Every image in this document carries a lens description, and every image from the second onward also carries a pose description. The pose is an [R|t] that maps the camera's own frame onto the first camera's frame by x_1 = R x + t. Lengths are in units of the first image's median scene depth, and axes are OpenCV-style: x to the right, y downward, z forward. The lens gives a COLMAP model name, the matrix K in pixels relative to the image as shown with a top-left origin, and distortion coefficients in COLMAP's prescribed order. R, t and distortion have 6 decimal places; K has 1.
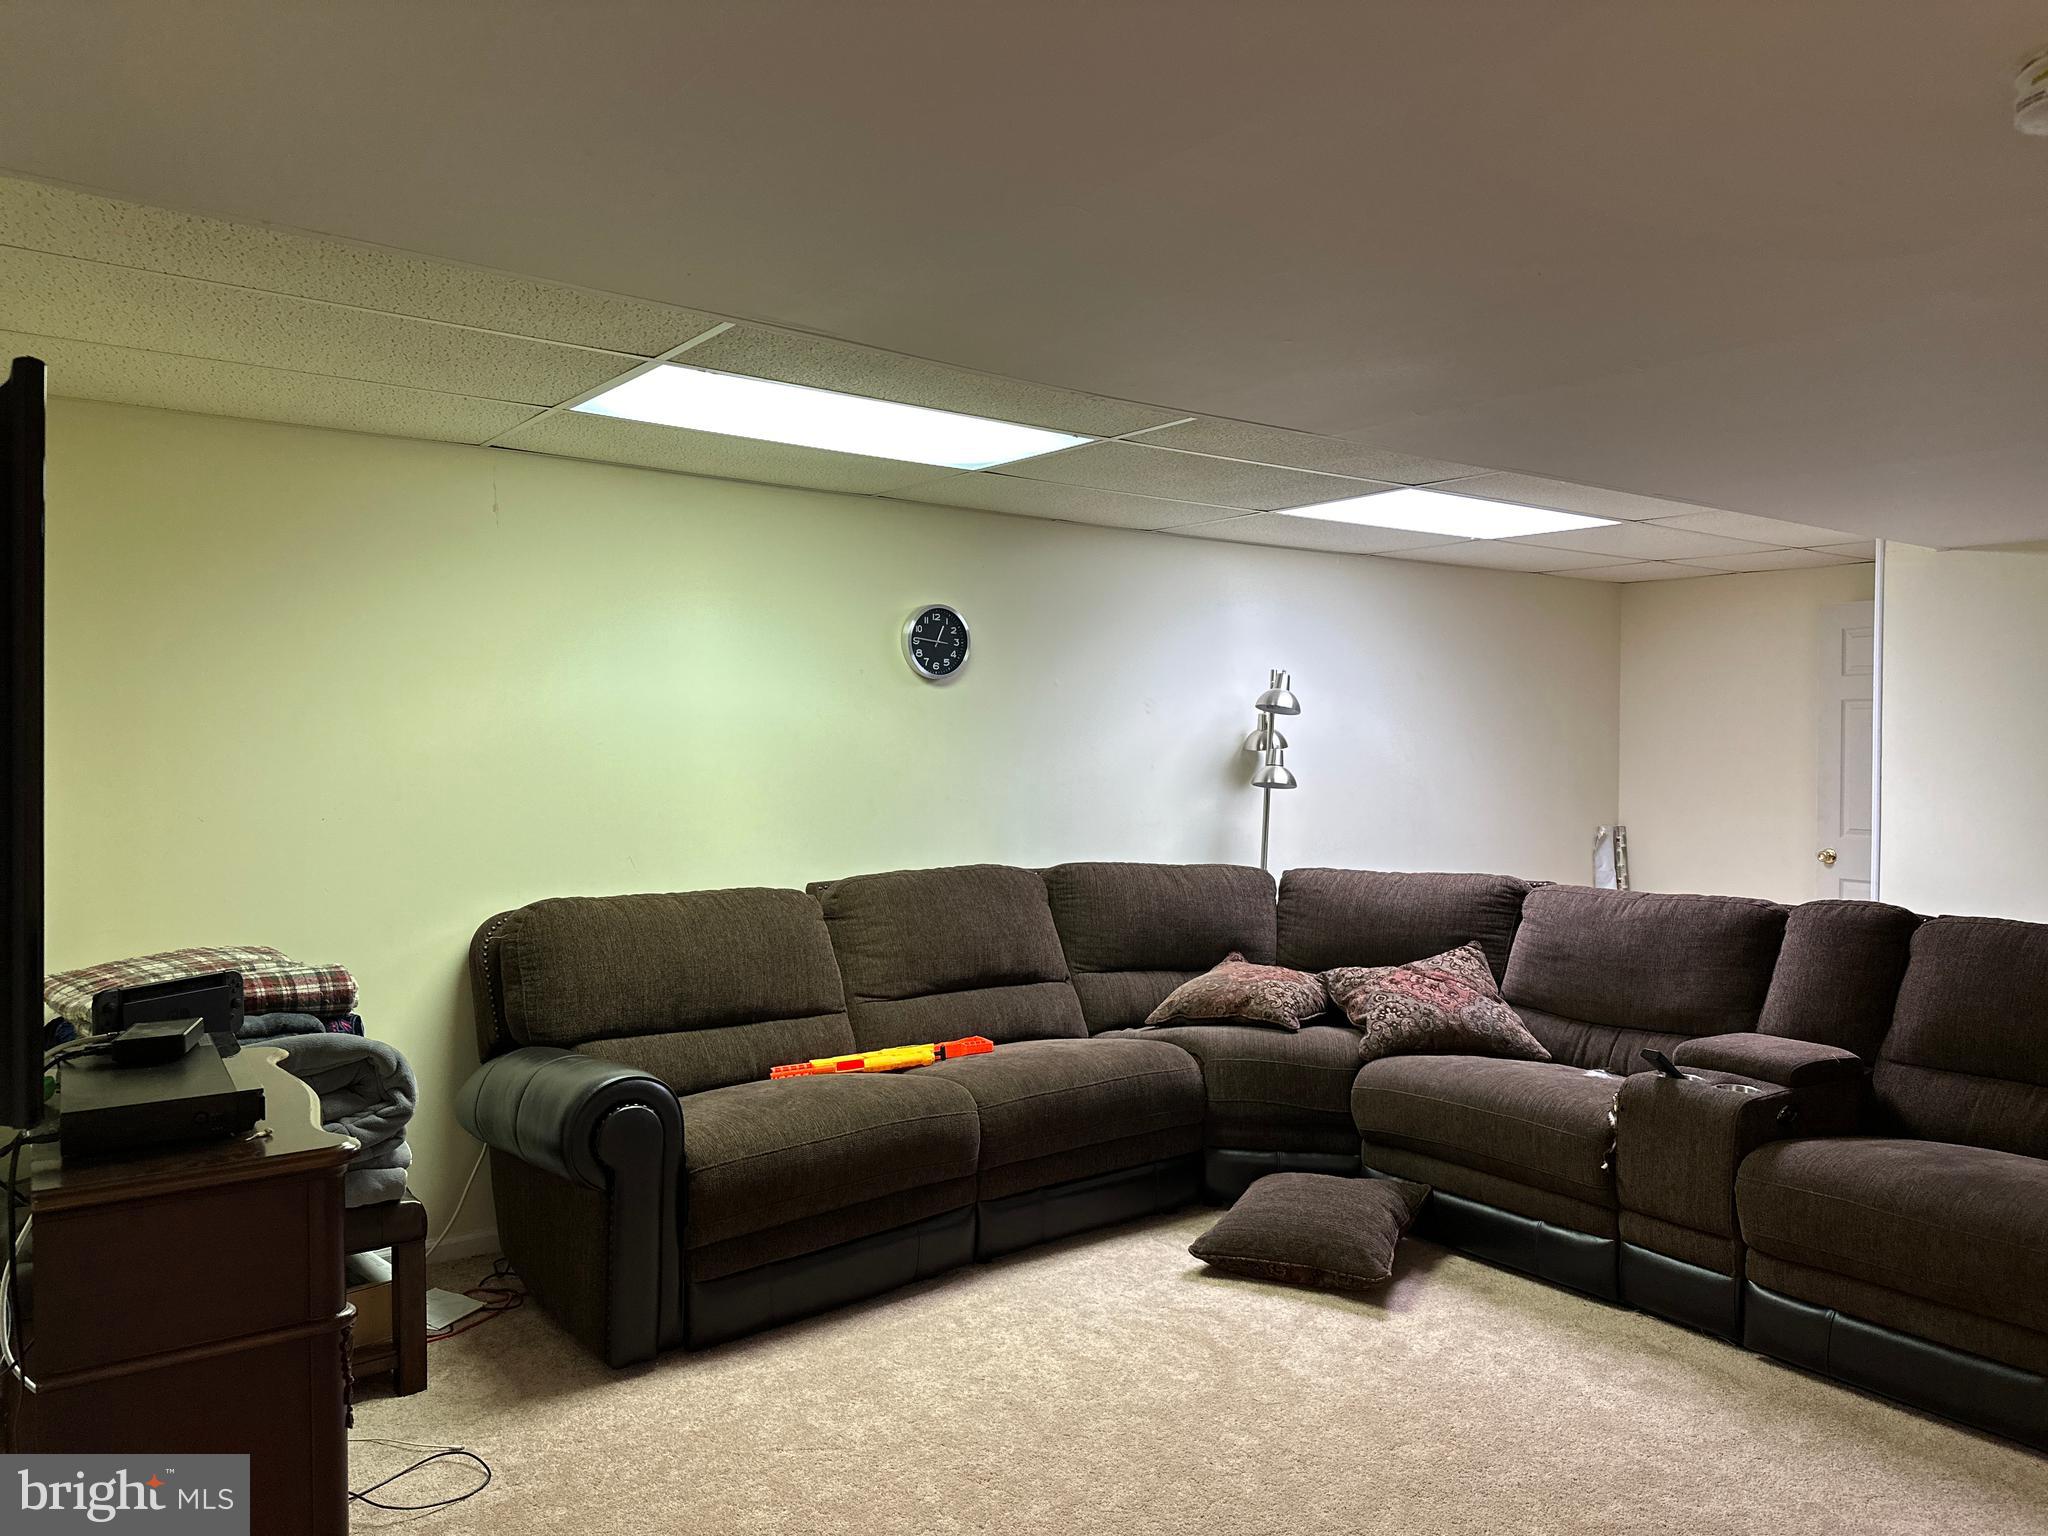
lens RADIAL K [[1421.2, 0, 1020.2], [0, 1421.2, 777.5], [0, 0, 1]] dist [0.134594, -0.187984]
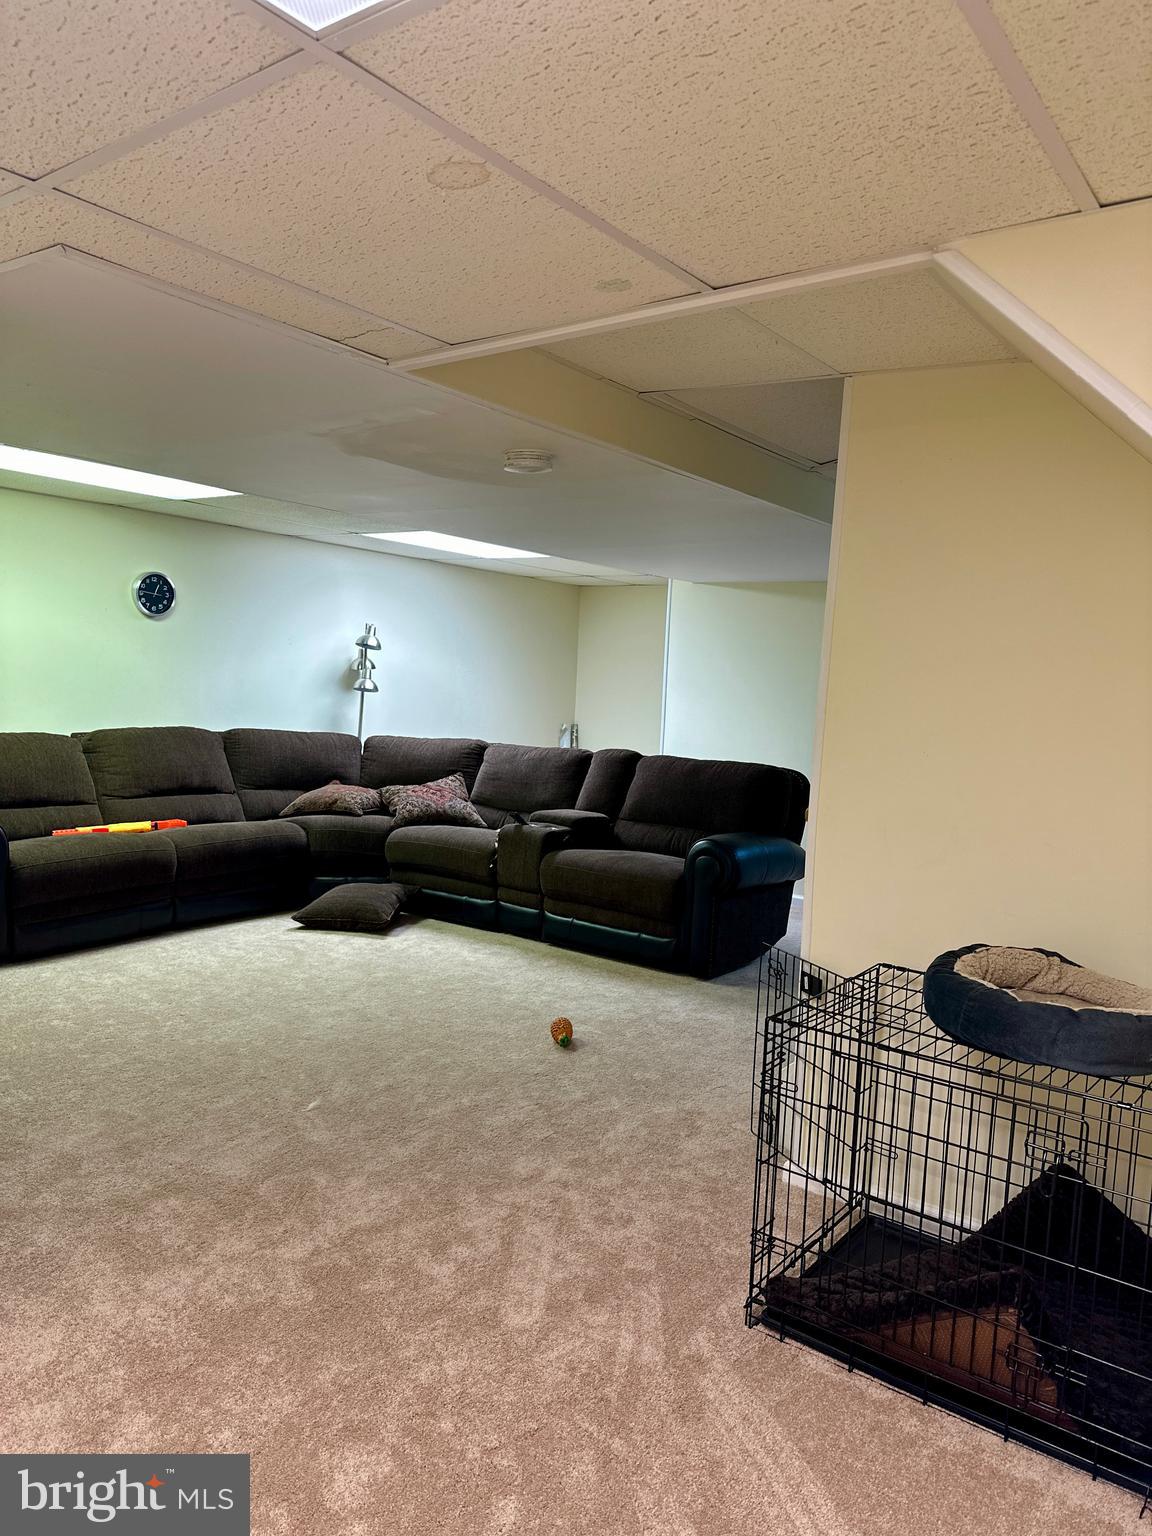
lens RADIAL K [[1065.9, 0, 576.4], [0, 1065.9, 774.5], [0, 0, 1]] dist [0.134594, -0.187984]
pose [[0.952740, 0.011816, 0.303558, 0.033669], [-0.032276, 0.997525, 0.062474, 0.024049], [-0.302069, -0.069319, 0.950763, -0.436889]]
